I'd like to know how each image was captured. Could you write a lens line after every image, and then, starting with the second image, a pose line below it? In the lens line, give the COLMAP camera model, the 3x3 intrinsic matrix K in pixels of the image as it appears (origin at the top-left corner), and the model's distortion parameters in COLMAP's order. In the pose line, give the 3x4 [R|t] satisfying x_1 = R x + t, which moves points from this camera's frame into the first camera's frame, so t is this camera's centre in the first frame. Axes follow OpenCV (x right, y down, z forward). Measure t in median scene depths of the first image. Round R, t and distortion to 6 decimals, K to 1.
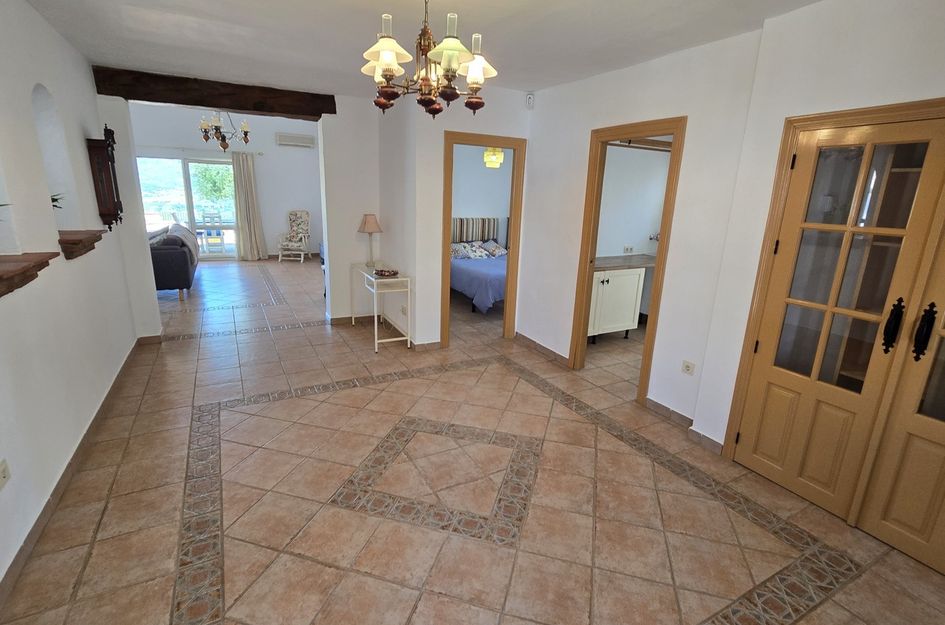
lens RADIAL K [[444.3, 0, 472.5], [0, 444.3, 312.5], [0, 0, 1]] dist [-0.002163, -0.000506]
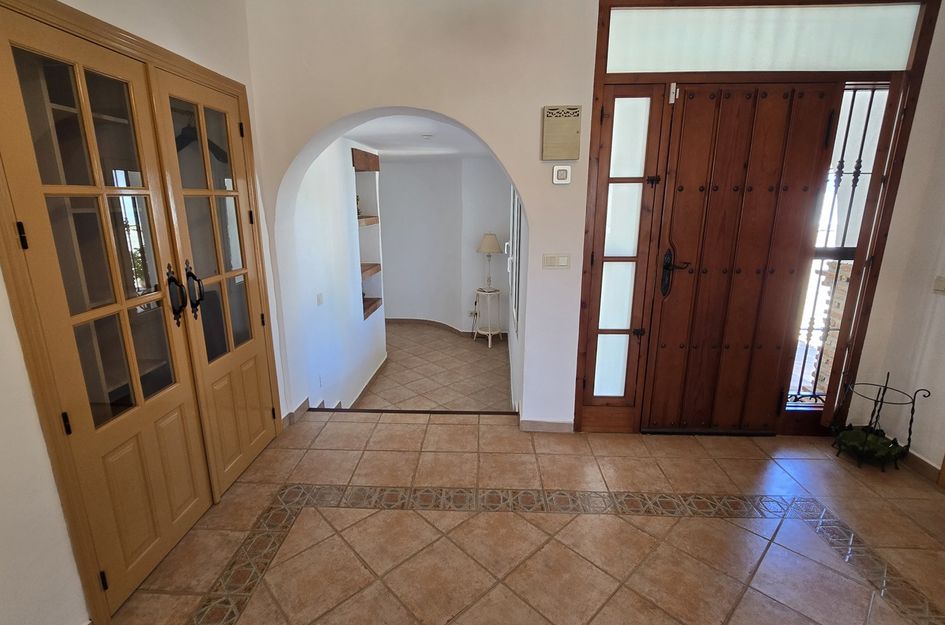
lens RADIAL K [[444.3, 0, 472.5], [0, 444.3, 312.5], [0, 0, 1]] dist [-0.002163, -0.000506]
pose [[-0.861370, -0.157935, 0.482802, -0.023308], [0.102539, 0.876816, 0.469765, -0.307375], [-0.497521, 0.454148, -0.739069, 1.397252]]
